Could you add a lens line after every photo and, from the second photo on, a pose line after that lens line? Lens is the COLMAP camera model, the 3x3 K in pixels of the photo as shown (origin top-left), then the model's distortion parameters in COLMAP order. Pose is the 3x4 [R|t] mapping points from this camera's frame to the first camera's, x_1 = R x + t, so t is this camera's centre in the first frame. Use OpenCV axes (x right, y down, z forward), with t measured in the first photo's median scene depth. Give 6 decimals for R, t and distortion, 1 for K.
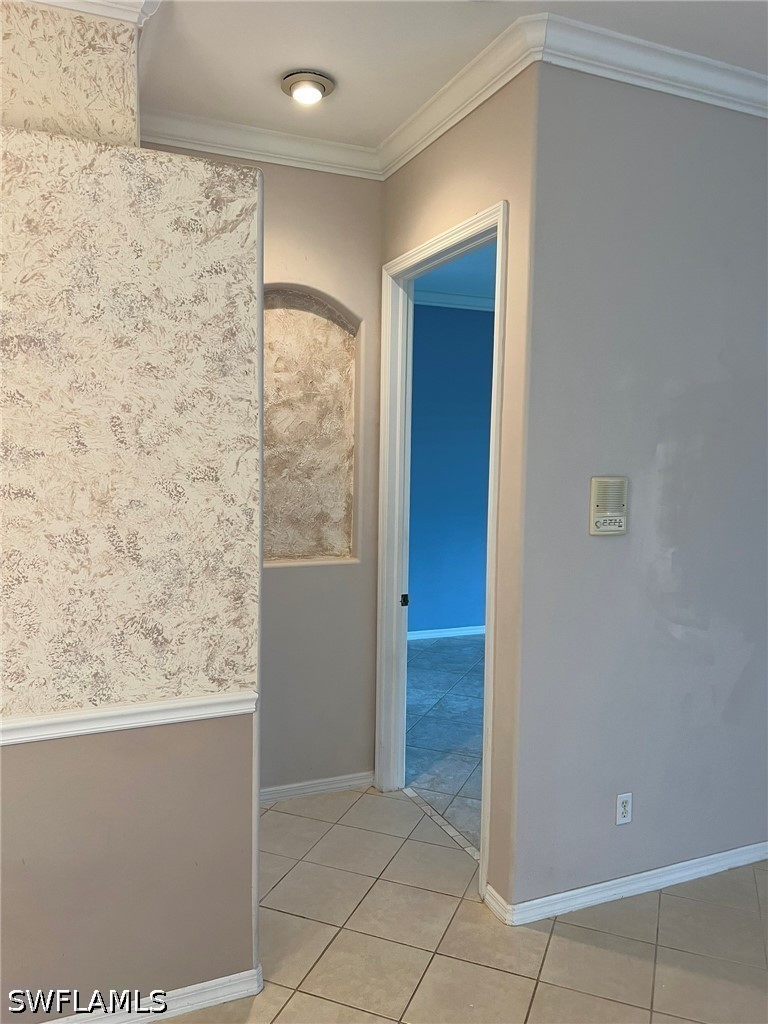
lens RADIAL K [[771.4, 0, 376.2], [0, 771.4, 509.5], [0, 0, 1]] dist [0.061366, -0.057452]
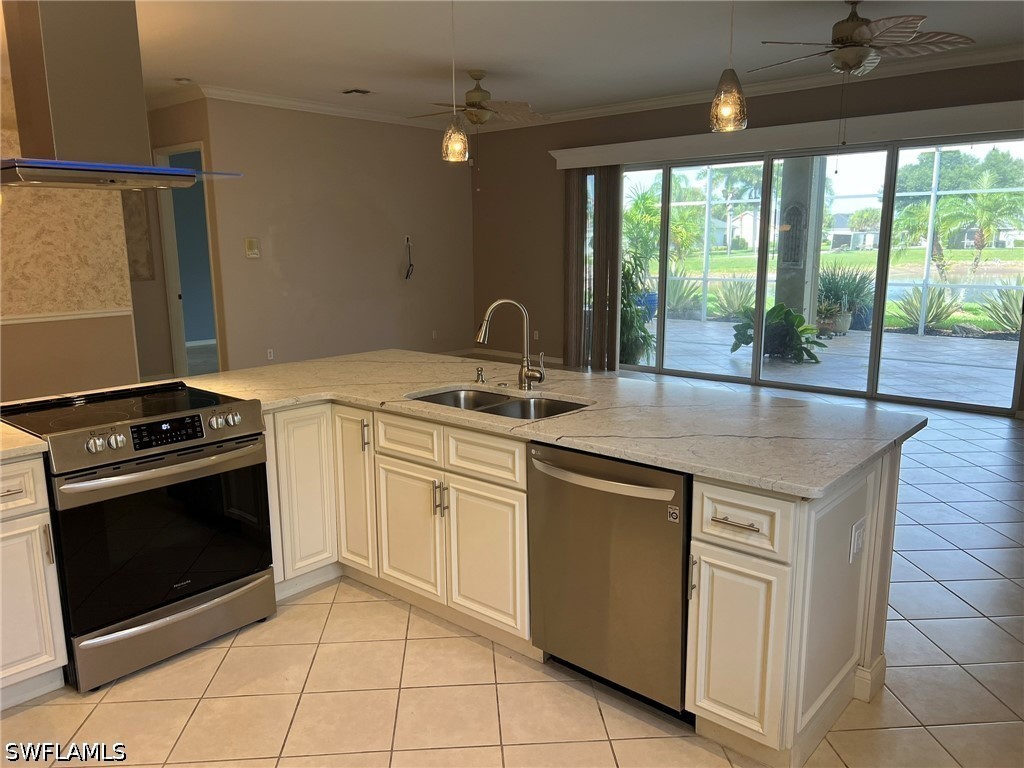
lens RADIAL K [[771.4, 0, 515.1], [0, 771.4, 387.4], [0, 0, 1]] dist [0.061366, -0.057452]
pose [[0.897165, -0.103491, 0.429400, -0.160412], [0.052920, 0.990346, 0.128118, 0.243284], [-0.438513, -0.092219, 0.893981, -2.674641]]
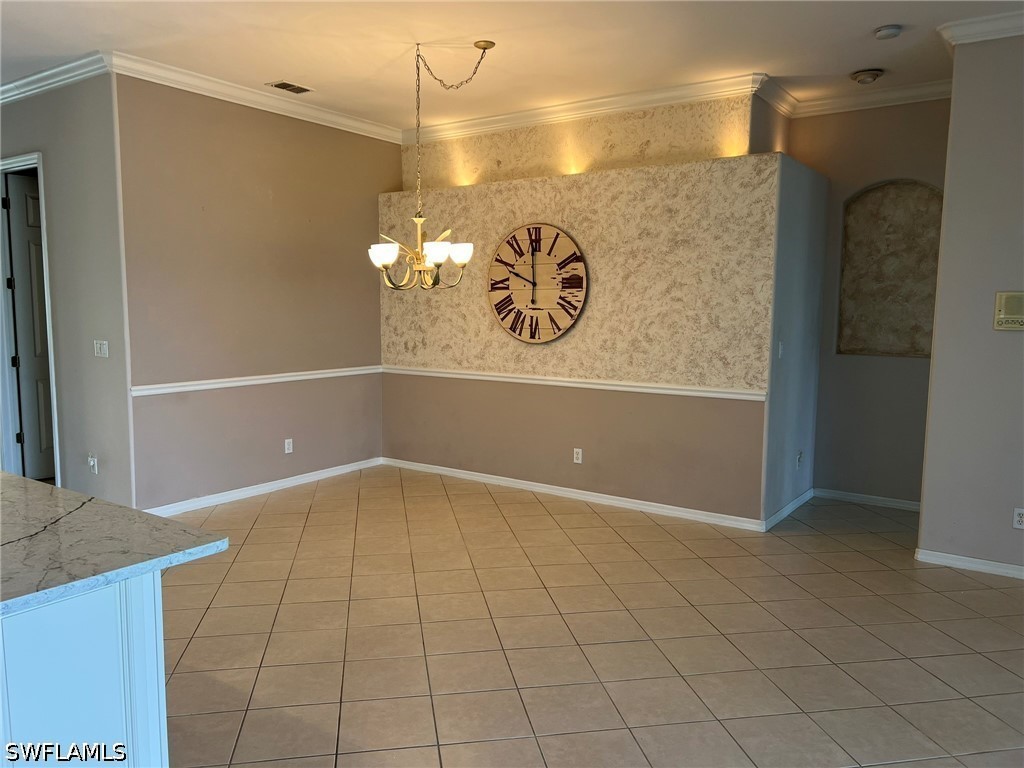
lens RADIAL K [[771.4, 0, 508.5], [0, 771.4, 390.7], [0, 0, 1]] dist [0.061366, -0.057452]
pose [[0.533536, 0.084964, -0.841499, 1.368531], [-0.063632, 0.996154, 0.060234, 0.154263], [0.843380, 0.021409, 0.536891, -0.827683]]
